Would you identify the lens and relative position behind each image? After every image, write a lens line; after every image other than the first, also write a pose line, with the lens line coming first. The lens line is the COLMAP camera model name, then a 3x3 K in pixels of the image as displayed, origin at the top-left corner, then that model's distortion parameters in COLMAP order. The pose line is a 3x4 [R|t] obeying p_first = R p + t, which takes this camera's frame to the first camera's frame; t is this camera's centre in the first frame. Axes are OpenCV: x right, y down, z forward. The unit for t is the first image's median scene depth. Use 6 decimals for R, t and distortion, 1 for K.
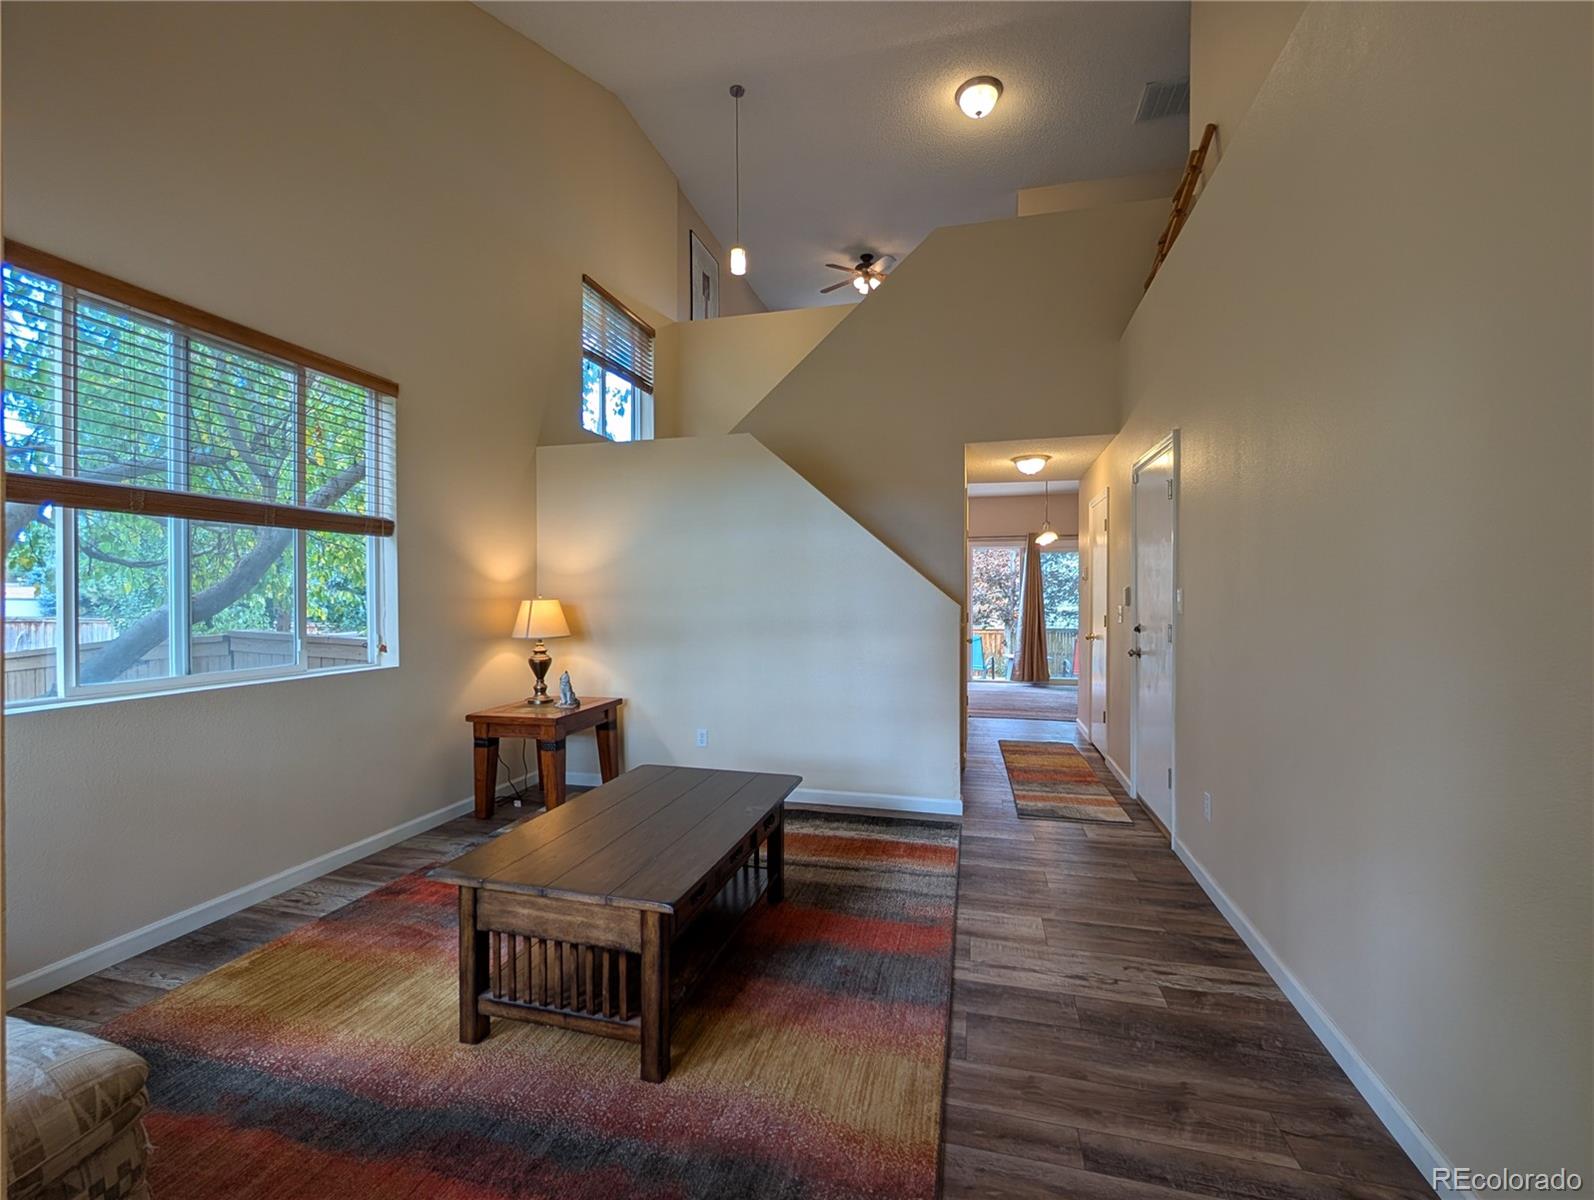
lens RADIAL K [[668.6, 0, 799.8], [0, 668.6, 601.3], [0, 0, 1]] dist [-0.000919, -0.000292]
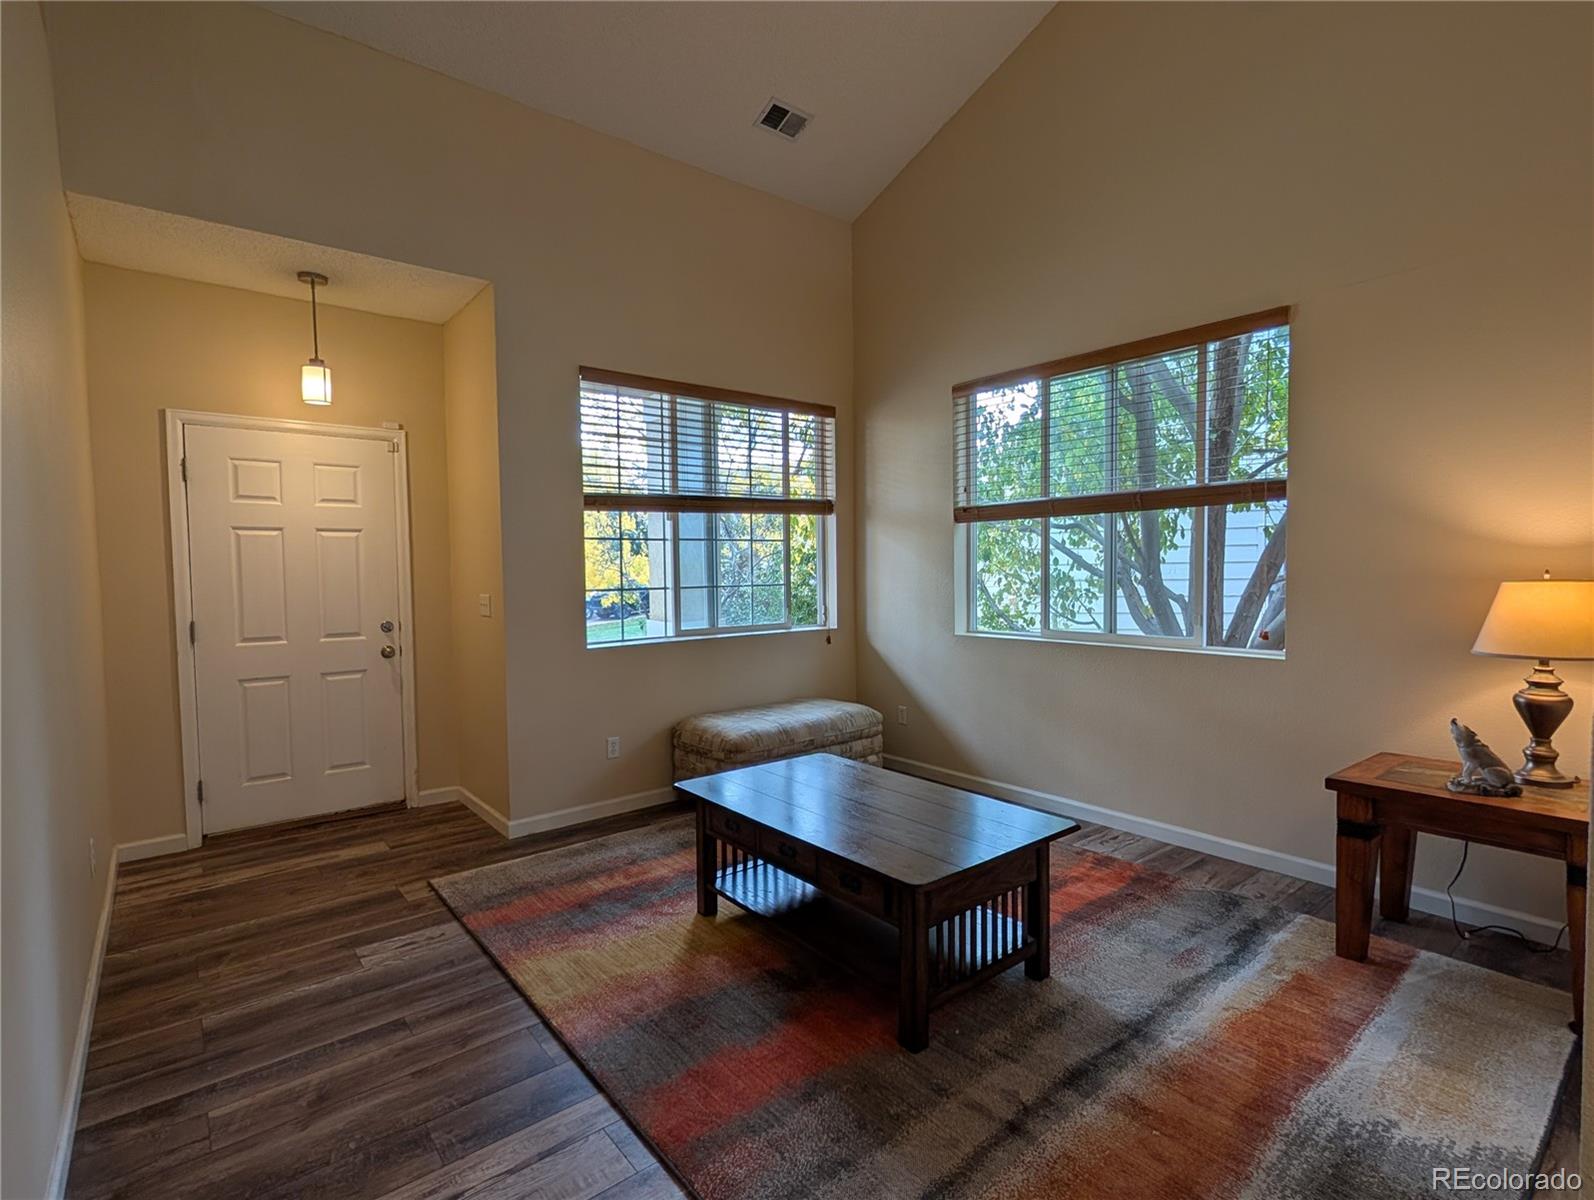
lens RADIAL K [[768.2, 0, 799.5], [0, 768.2, 602.1], [0, 0, 1]] dist [0.002920, 0.000362]
pose [[-0.585648, 0.046431, -0.809235, 0.599892], [0.006873, 0.998607, 0.052322, -0.030279], [0.810537, 0.025081, -0.585151, 1.291046]]
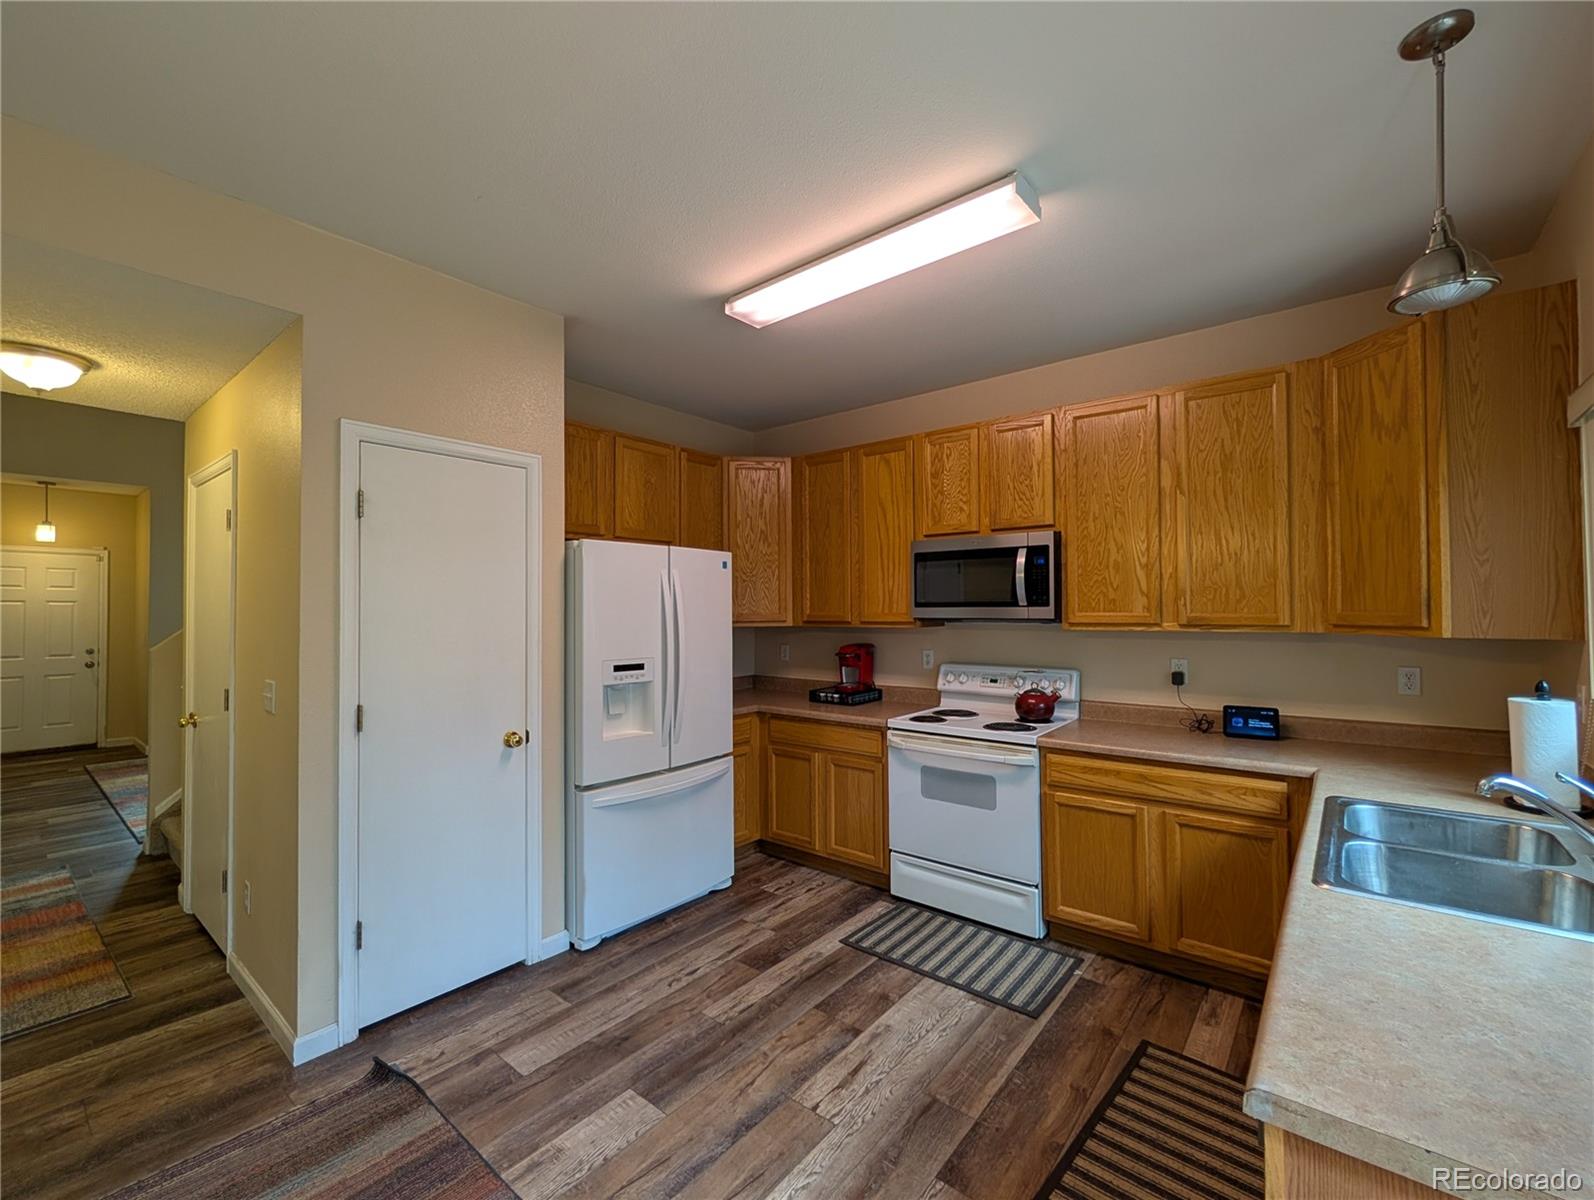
lens RADIAL K [[668.6, 0, 795.0], [0, 668.6, 599.3], [0, 0, 1]] dist [-0.000919, -0.000292]
pose [[-0.427716, -0.011094, -0.903845, 0.635874], [0.000745, 0.999920, -0.012626, -0.033978], [0.903913, -0.006074, -0.427674, 1.466832]]
